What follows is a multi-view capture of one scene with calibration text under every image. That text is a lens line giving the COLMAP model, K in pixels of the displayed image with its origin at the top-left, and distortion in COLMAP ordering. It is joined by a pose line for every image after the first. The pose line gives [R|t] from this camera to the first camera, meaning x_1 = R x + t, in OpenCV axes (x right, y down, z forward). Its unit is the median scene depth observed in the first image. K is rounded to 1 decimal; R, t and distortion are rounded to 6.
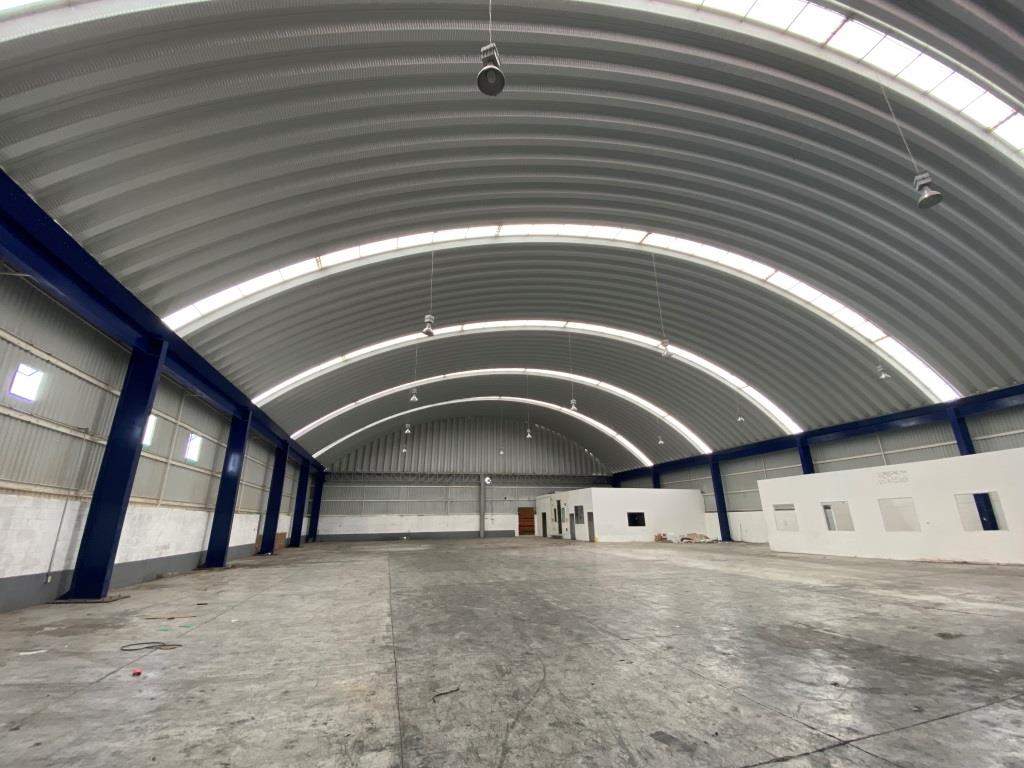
lens RADIAL K [[419.4, 0, 509.4], [0, 419.4, 382.0], [0, 0, 1]] dist [0.039497, -0.028316]
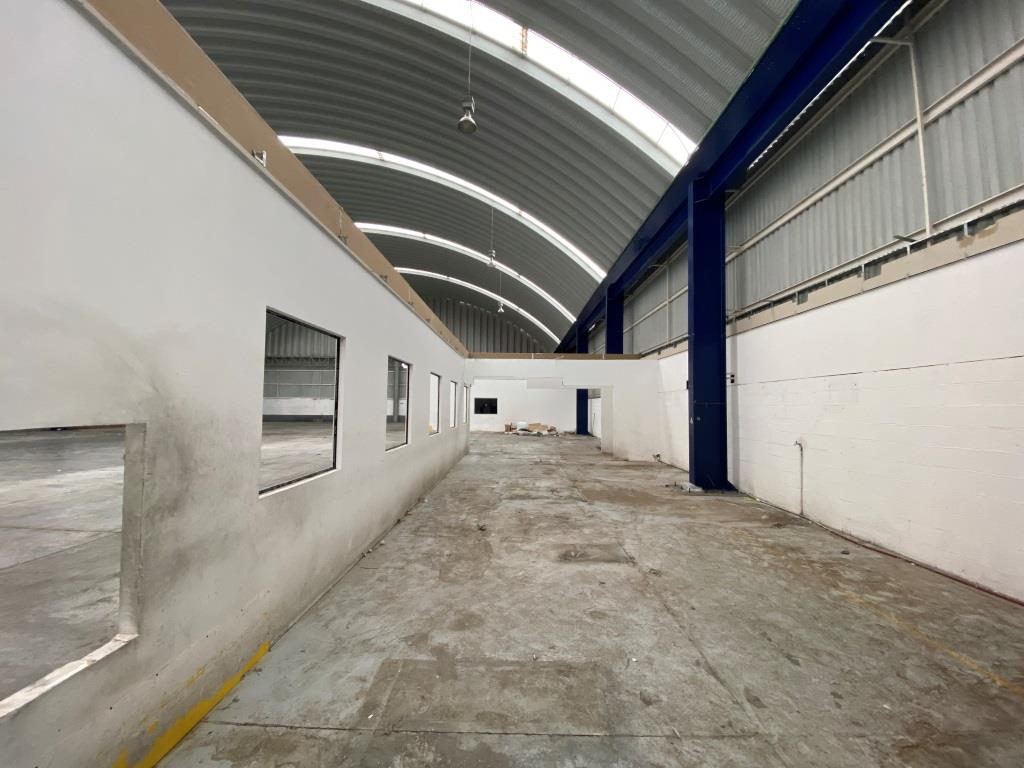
lens RADIAL K [[412.1, 0, 512.0], [0, 412.1, 384.0], [0, 0, 1]] dist [0.043761, -0.032252]
pose [[0.958140, 0.004714, -0.286263, 0.473464], [0.069574, 0.966059, 0.248775, 0.070243], [0.277719, -0.258278, 0.925292, 0.227339]]
